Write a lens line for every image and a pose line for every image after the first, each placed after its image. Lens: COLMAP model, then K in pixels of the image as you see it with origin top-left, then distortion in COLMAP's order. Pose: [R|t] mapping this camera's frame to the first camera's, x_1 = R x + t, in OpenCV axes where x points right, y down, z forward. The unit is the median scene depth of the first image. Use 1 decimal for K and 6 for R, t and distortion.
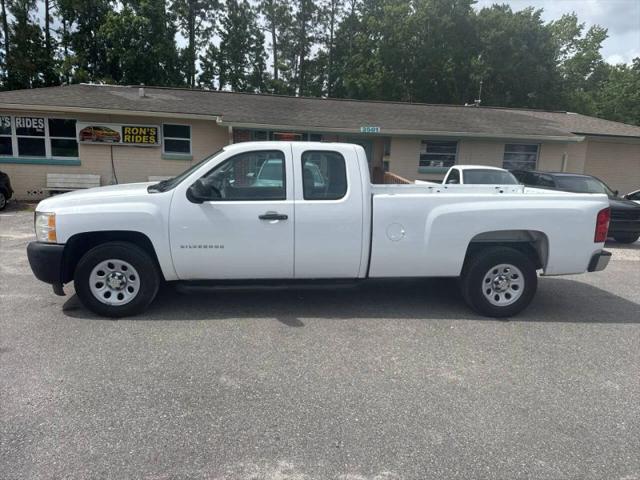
lens RADIAL K [[449.4, 0, 323.1], [0, 449.4, 242.8], [0, 0, 1]] dist [0.040122, -0.043913]
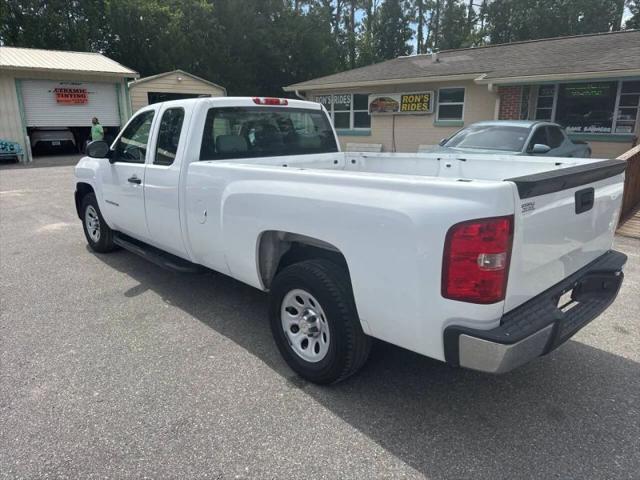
lens RADIAL K [[452.9, 0, 317.4], [0, 452.9, 245.7], [0, 0, 1]] dist [0.030971, -0.037007]
pose [[0.603010, 0.174405, -0.778436, 0.296878], [-0.122948, 0.984468, 0.125324, -0.029049], [0.788202, 0.020136, 0.615087, 0.228108]]
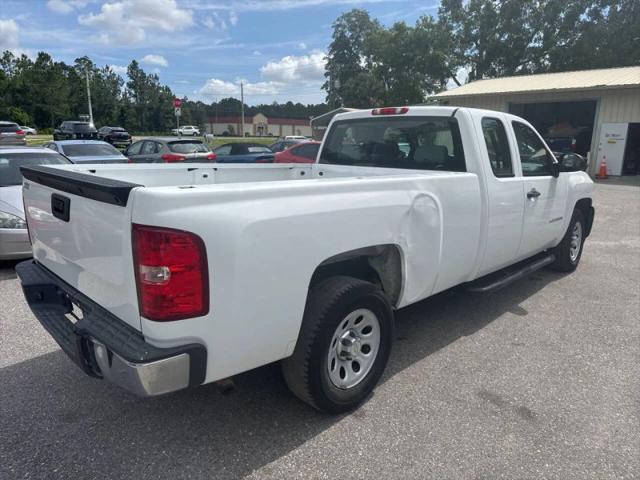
lens RADIAL K [[452.9, 0, 324.3], [0, 452.9, 238.4], [0, 0, 1]] dist [0.030971, -0.037007]
pose [[-0.762671, 0.097396, -0.639411, 0.251804], [-0.159957, 0.929485, 0.332373, -0.095909], [0.626695, 0.355770, -0.693312, 0.590882]]
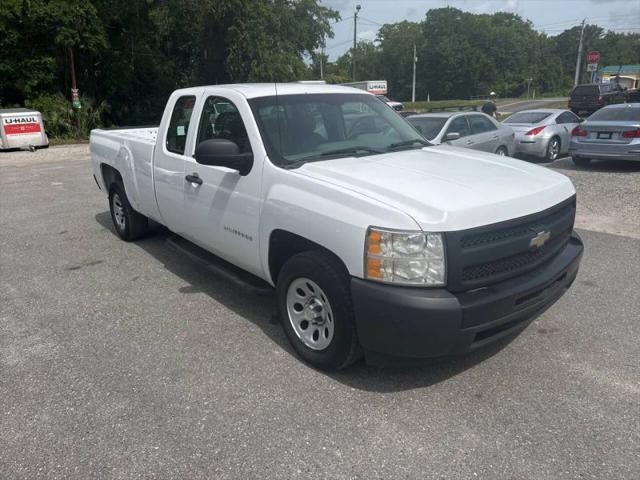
lens RADIAL K [[452.9, 0, 324.4], [0, 452.9, 236.6], [0, 0, 1]] dist [0.030971, -0.037007]
pose [[-0.562844, -0.257792, 0.785334, -0.317584], [0.161842, 0.897358, 0.410556, -0.114132], [-0.810564, 0.358179, -0.463351, 0.534518]]
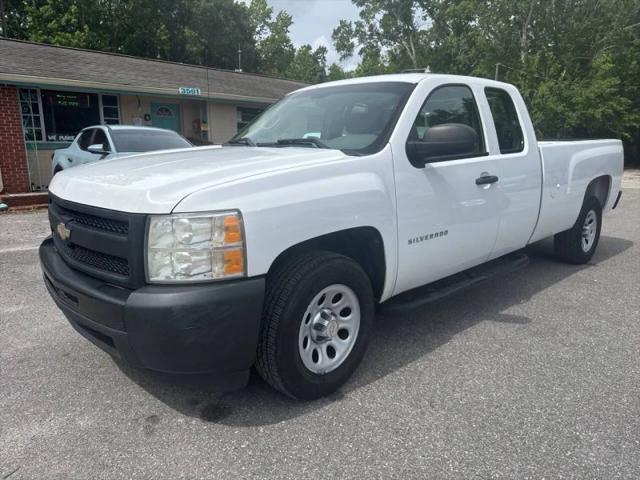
lens RADIAL K [[452.9, 0, 315.3], [0, 452.9, 239.8], [0, 0, 1]] dist [0.030971, -0.037007]
pose [[0.796459, -0.157502, 0.583820, -0.244492], [0.134878, 0.987431, 0.082384, -0.019250], [-0.589458, 0.013129, 0.807692, 0.187143]]
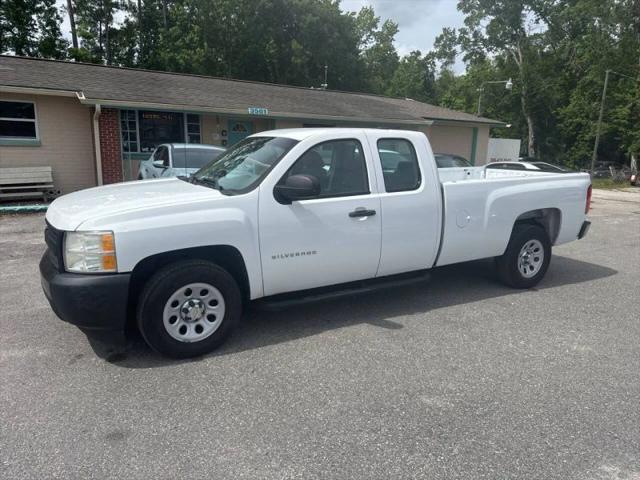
lens RADIAL K [[449.4, 0, 321.0], [0, 449.4, 241.2], [0, 0, 1]] dist [0.040122, -0.043913]
pose [[0.913516, -0.099493, 0.394448, -0.177234], [0.084494, 0.994890, 0.055262, -0.018865], [-0.397931, -0.017154, 0.917255, 0.064800]]
